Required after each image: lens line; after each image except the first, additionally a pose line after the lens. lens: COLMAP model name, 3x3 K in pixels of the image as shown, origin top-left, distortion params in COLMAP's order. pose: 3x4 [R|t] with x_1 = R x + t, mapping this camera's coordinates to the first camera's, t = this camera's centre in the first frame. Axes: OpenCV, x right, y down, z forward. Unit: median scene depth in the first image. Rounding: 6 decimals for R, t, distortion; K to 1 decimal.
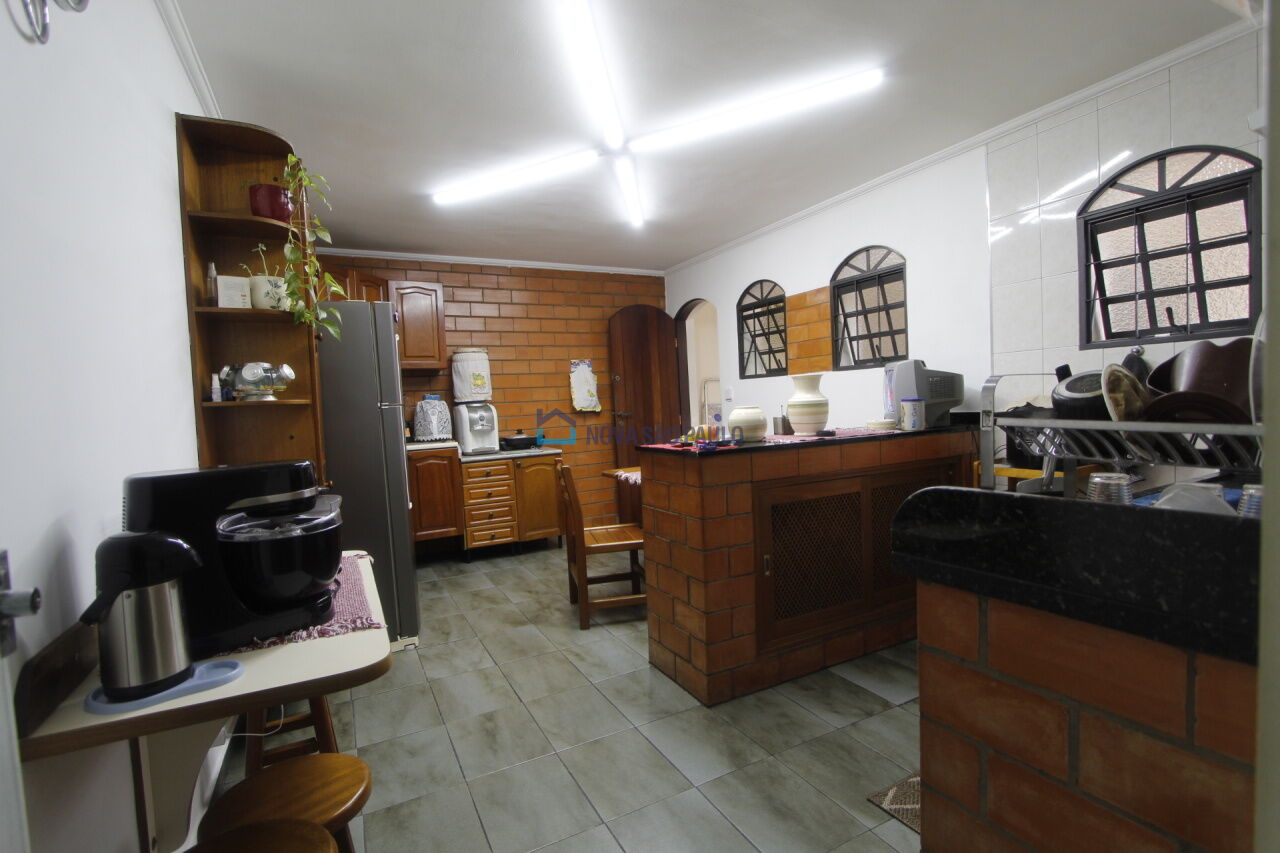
lens RADIAL K [[595.6, 0, 639.5], [0, 595.6, 429.4], [0, 0, 1]] dist [-0.013466, 0.003614]
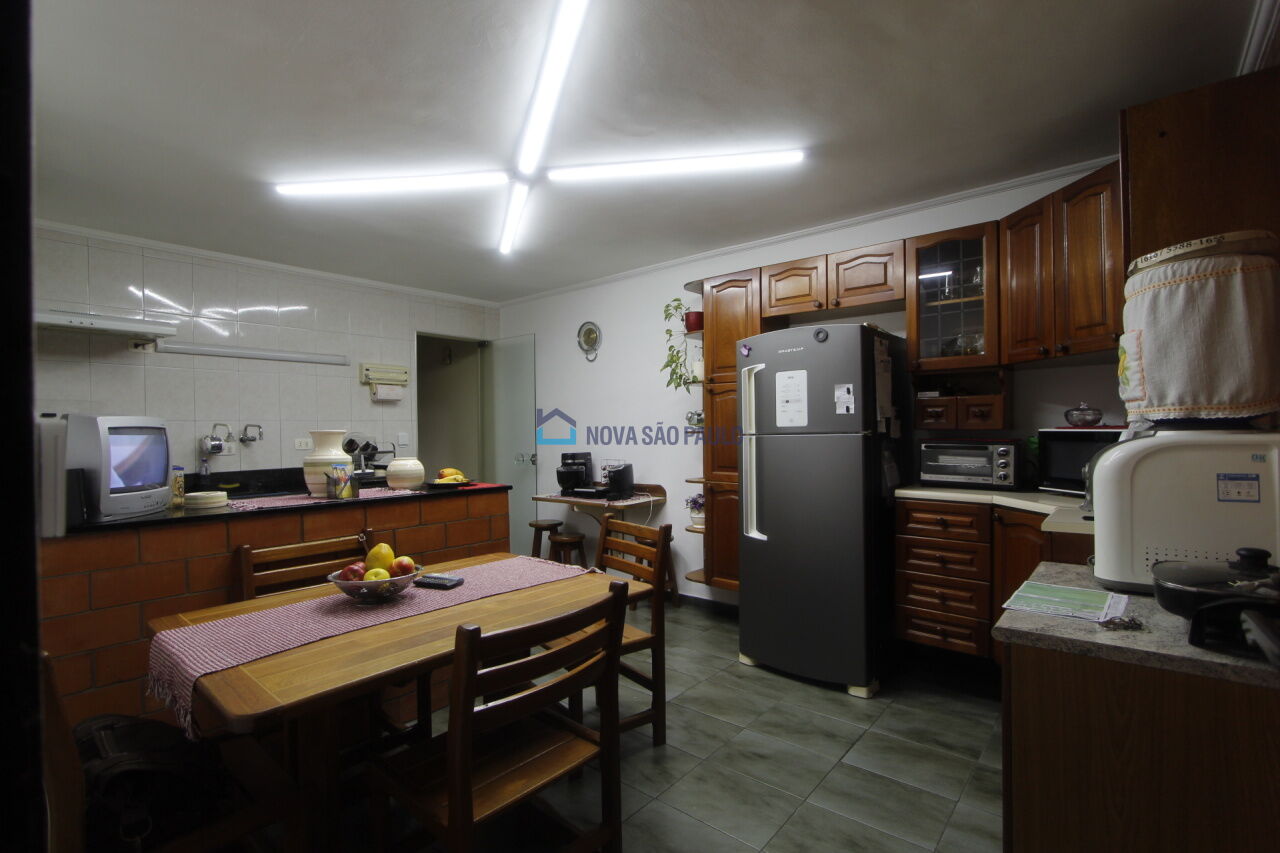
lens RADIAL K [[595.6, 0, 638.6], [0, 595.6, 424.8], [0, 0, 1]] dist [-0.013466, 0.003614]
pose [[-0.922046, 0.058858, -0.382578, 0.140960], [0.038517, 0.997418, 0.060620, -0.102226], [0.385158, 0.041159, -0.921932, 1.544490]]
